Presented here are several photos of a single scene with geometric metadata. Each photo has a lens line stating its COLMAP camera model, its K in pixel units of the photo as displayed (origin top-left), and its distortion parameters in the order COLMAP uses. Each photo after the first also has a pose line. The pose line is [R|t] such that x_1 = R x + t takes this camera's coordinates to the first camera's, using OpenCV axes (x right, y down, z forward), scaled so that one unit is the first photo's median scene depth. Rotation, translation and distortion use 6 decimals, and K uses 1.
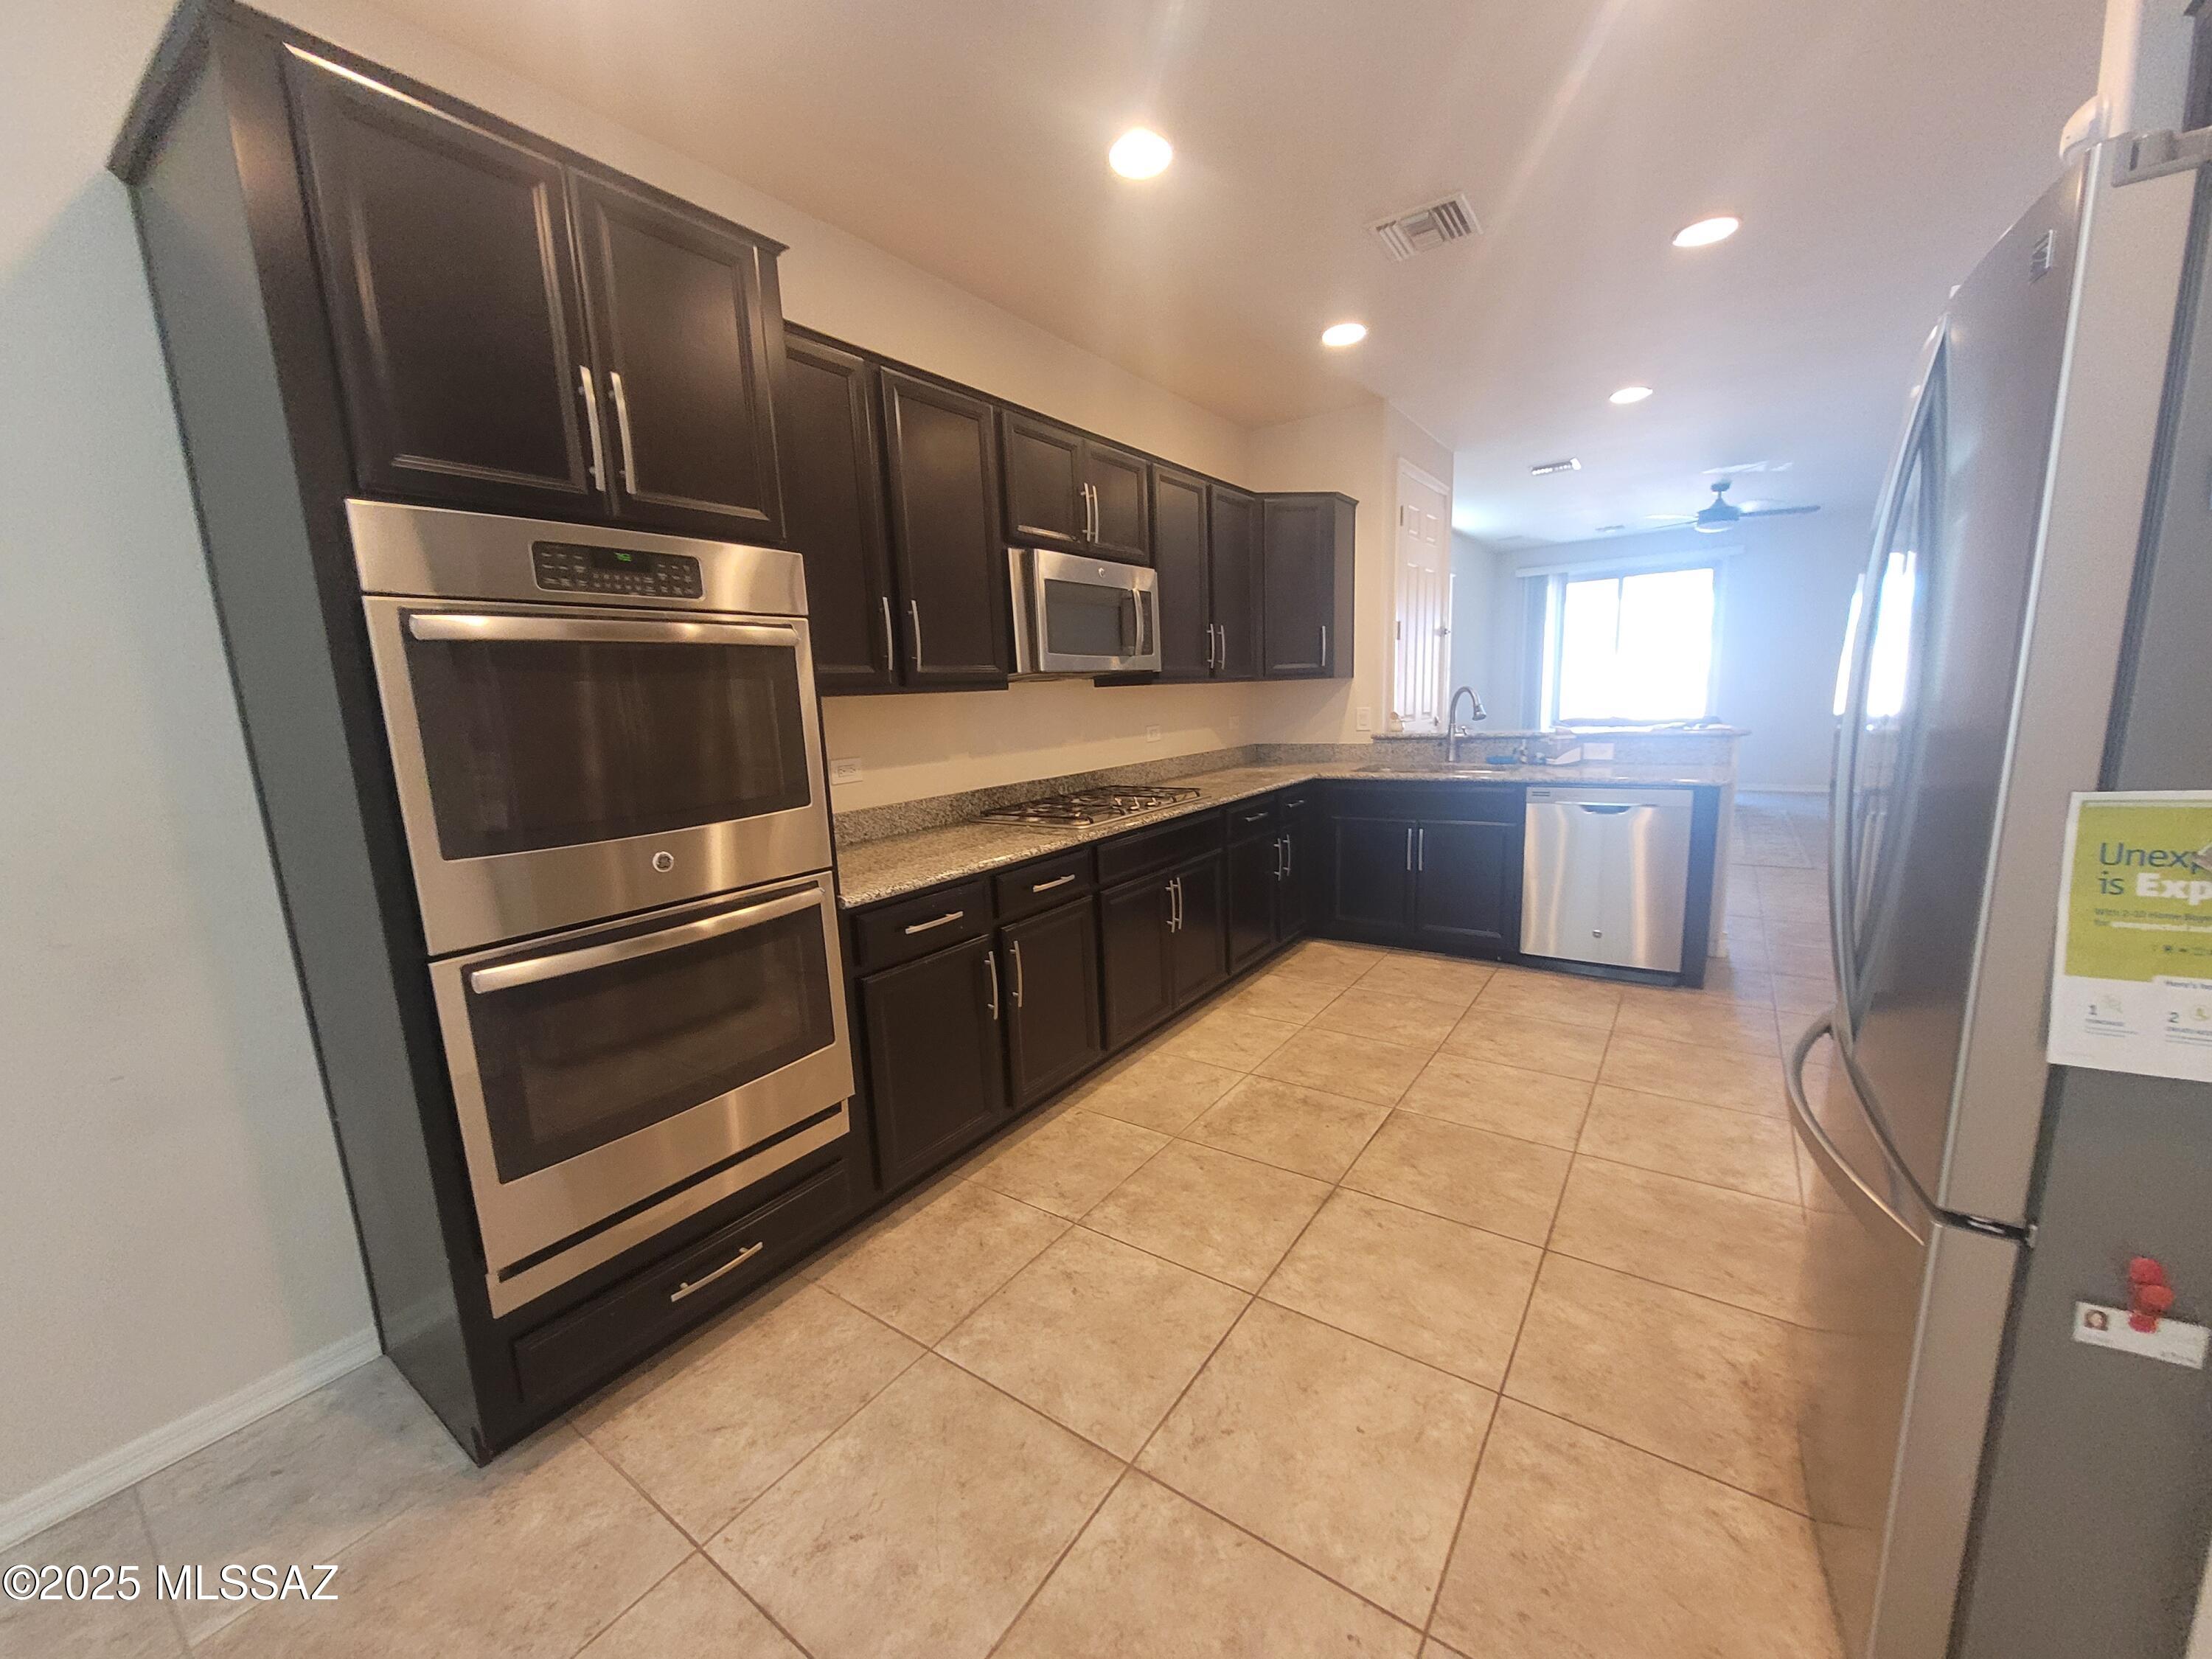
lens RADIAL K [[862.4, 0, 1112.5], [0, 862.4, 833.3], [0, 0, 1]] dist [0.003230, -0.002086]
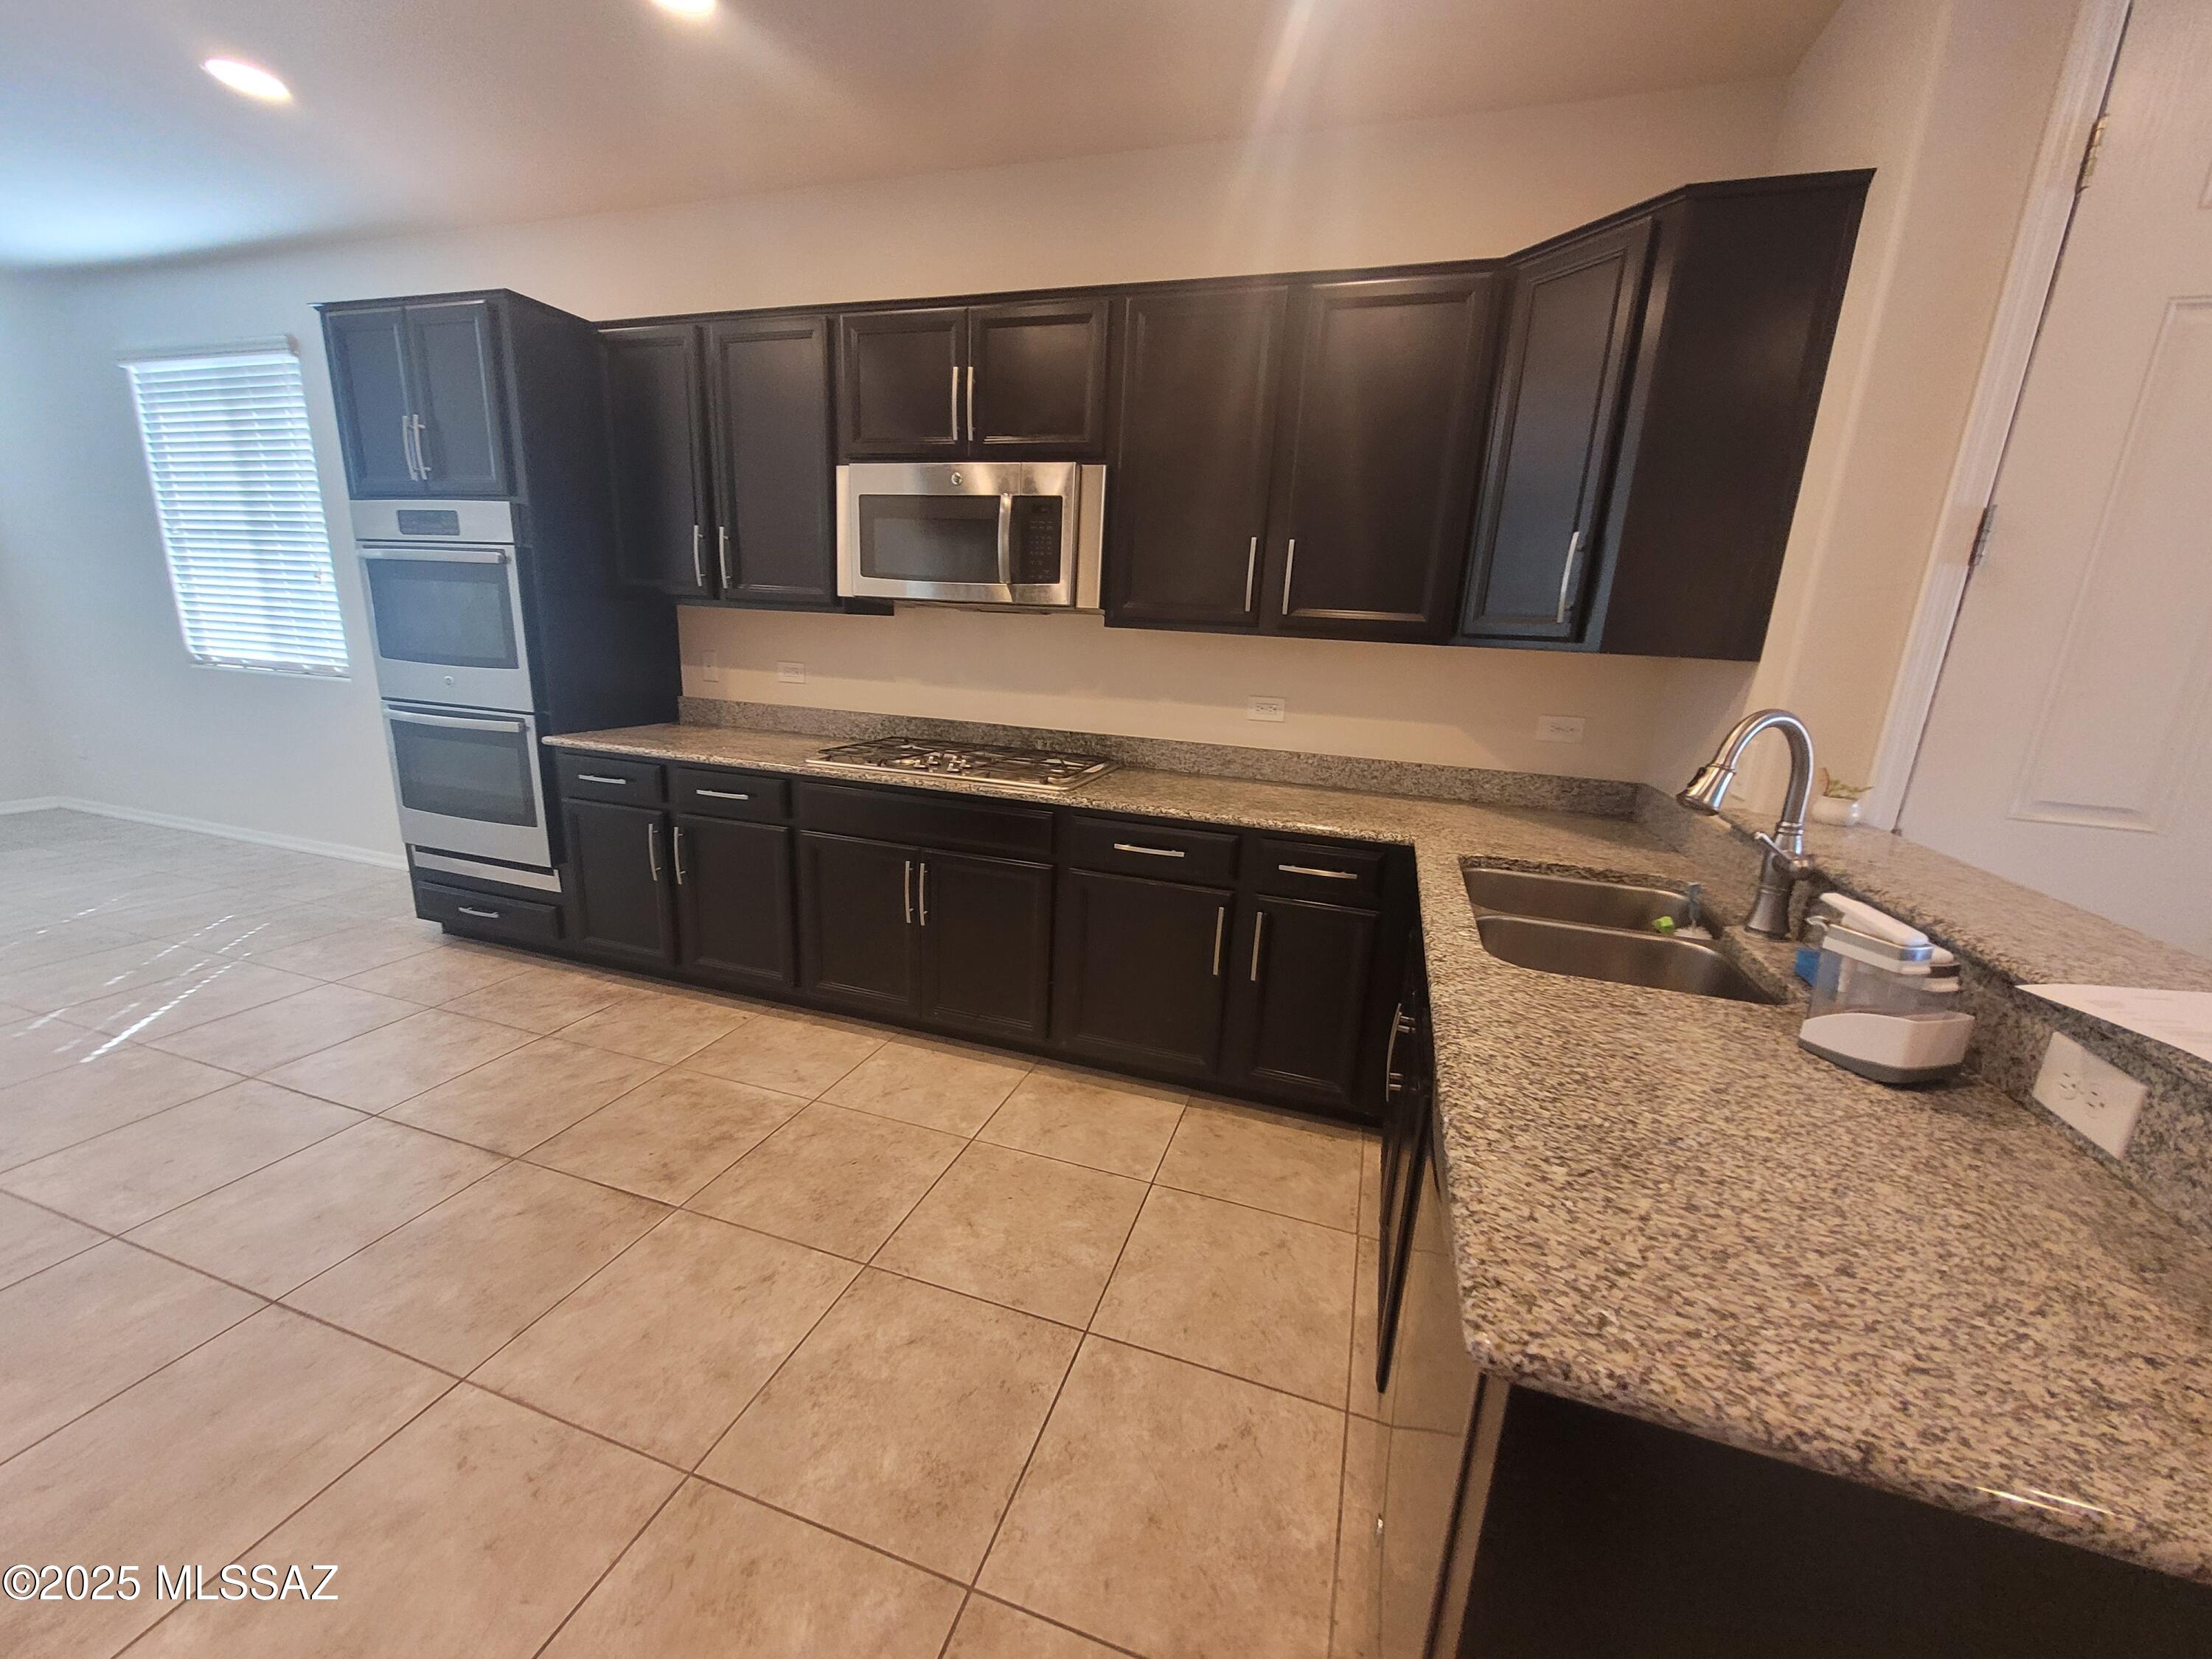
lens RADIAL K [[862.4, 0, 1101.3], [0, 862.4, 838.3], [0, 0, 1]] dist [0.003230, -0.002086]
pose [[0.286769, 0.289083, -0.913342, 0.997250], [-0.214927, 0.948496, 0.232727, -0.227478], [0.933579, 0.129563, 0.334131, 1.031521]]
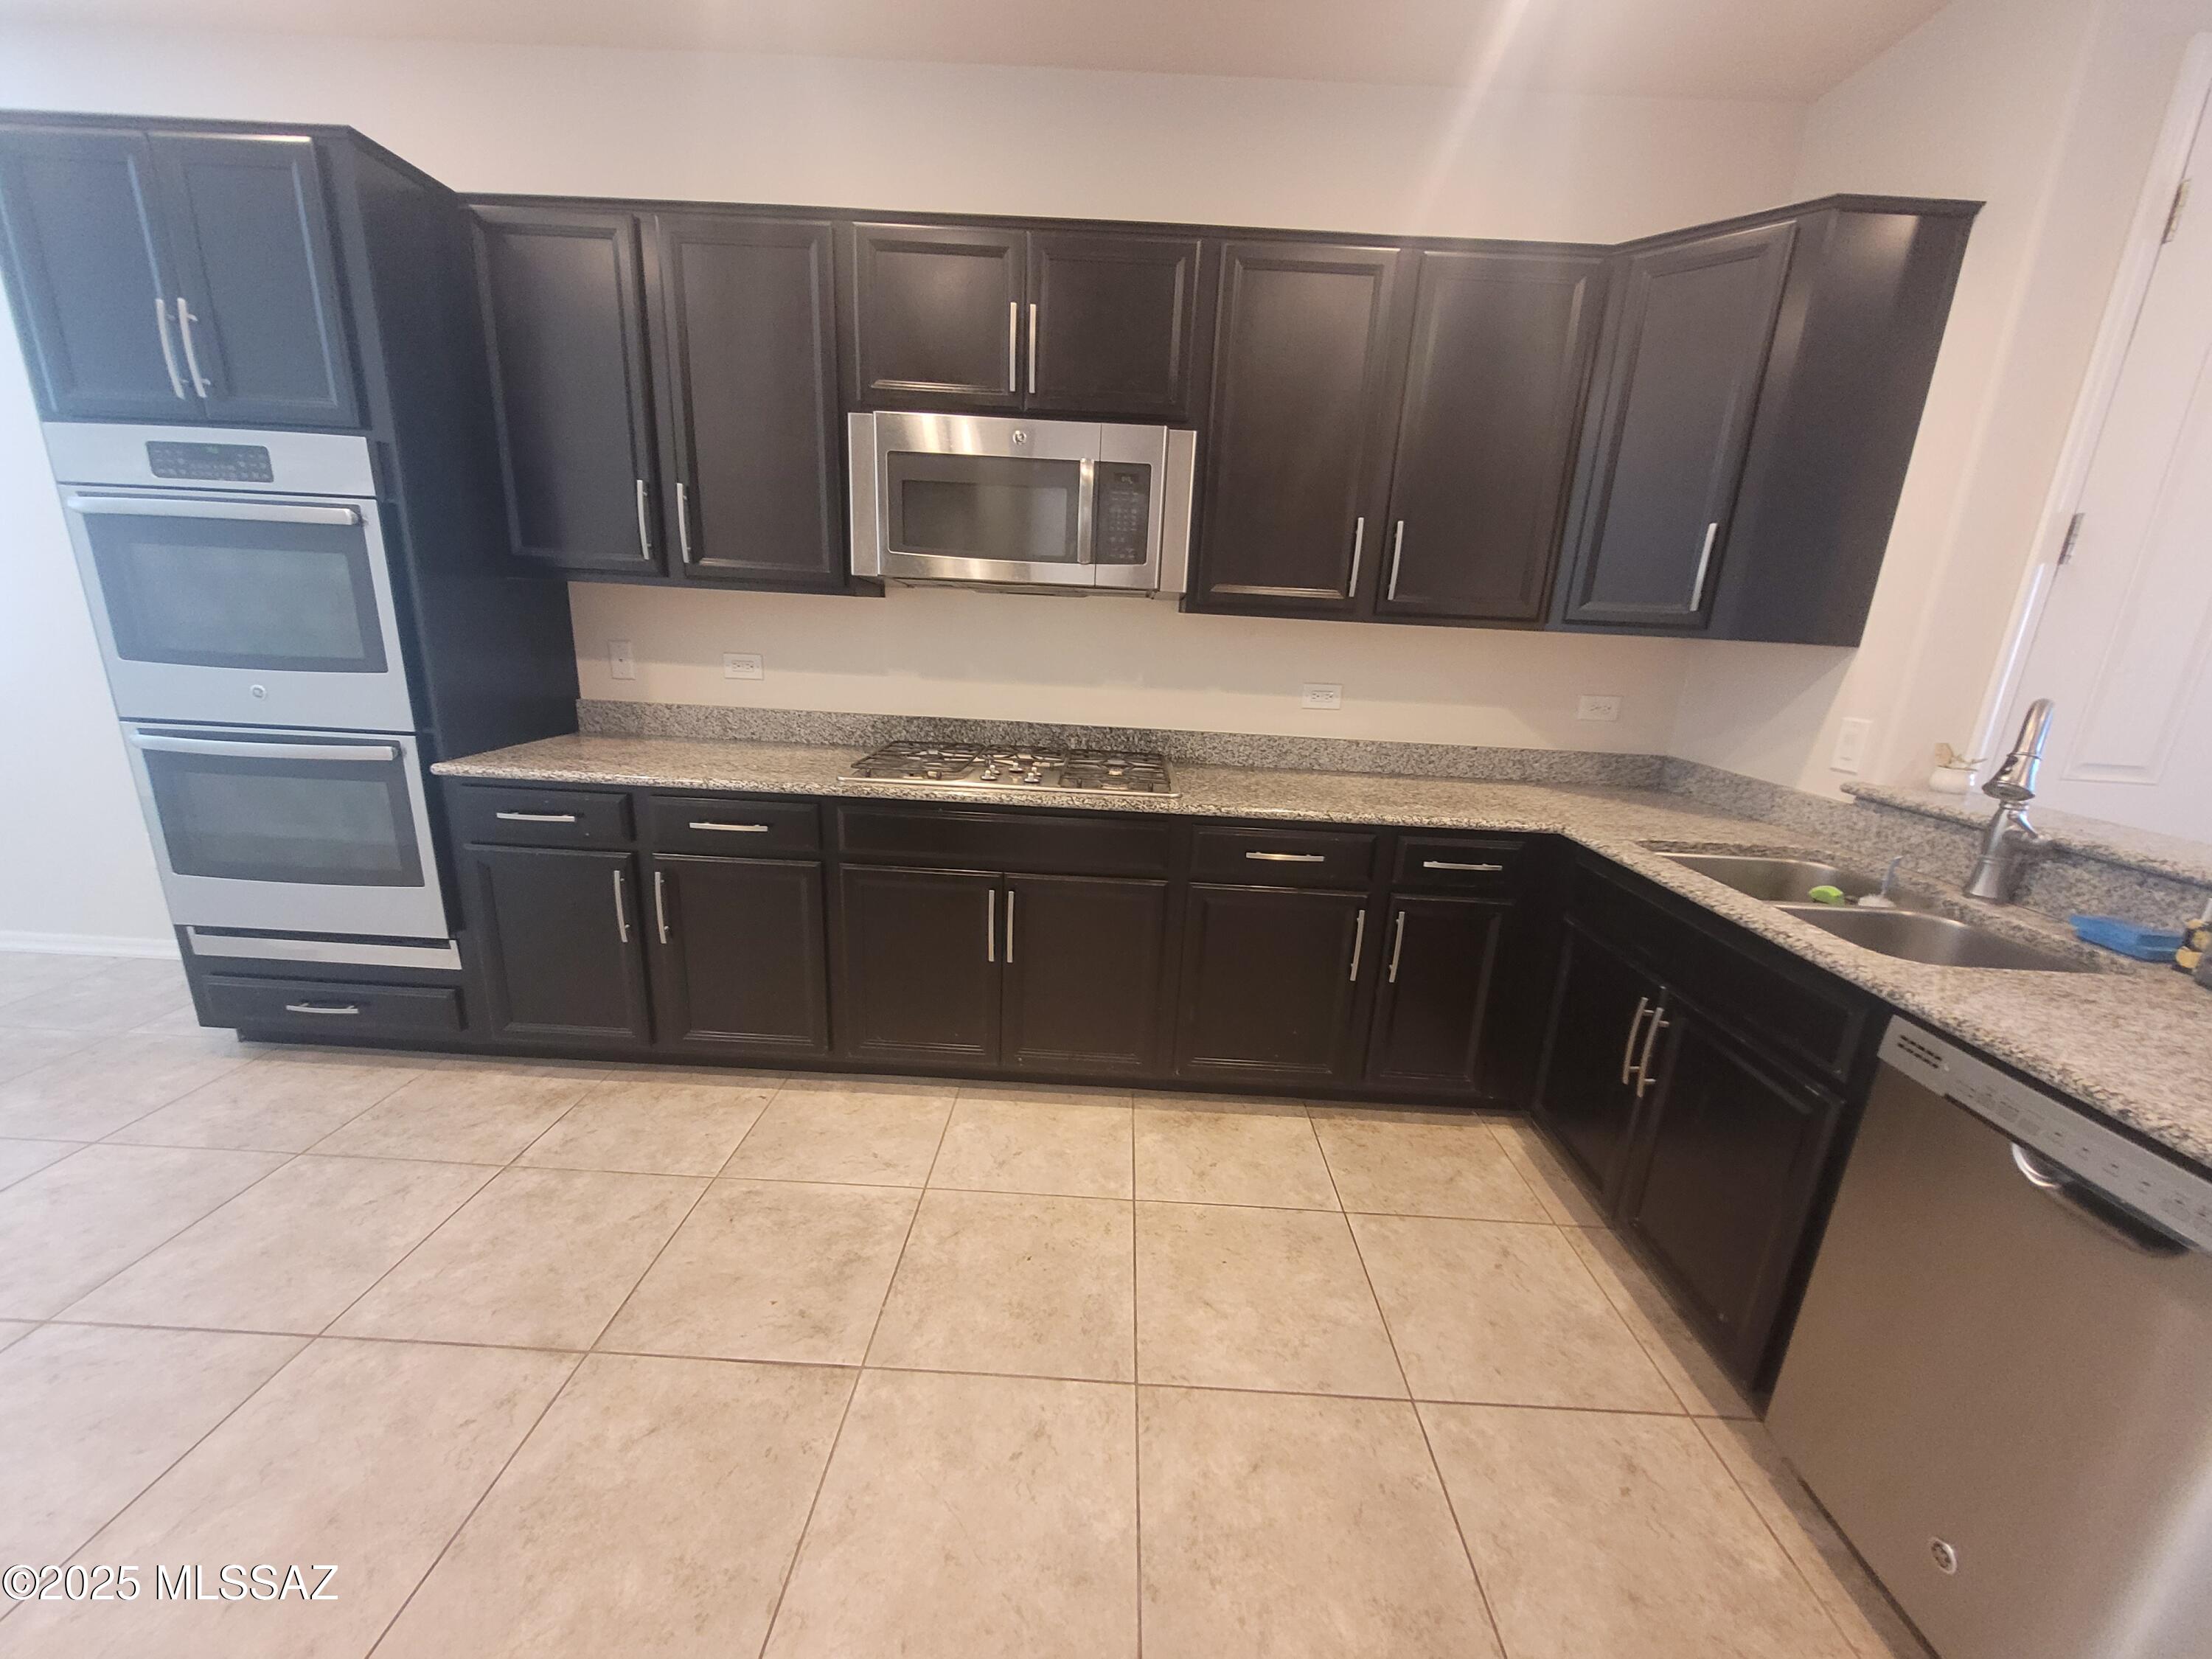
lens RADIAL K [[862.4, 0, 1101.1], [0, 862.4, 839.9], [0, 0, 1]] dist [0.003230, -0.002086]
pose [[0.552033, 0.286652, -0.783000, 0.754823], [-0.206173, 0.956816, 0.204929, -0.169757], [0.807931, 0.048306, 0.587294, 0.758283]]
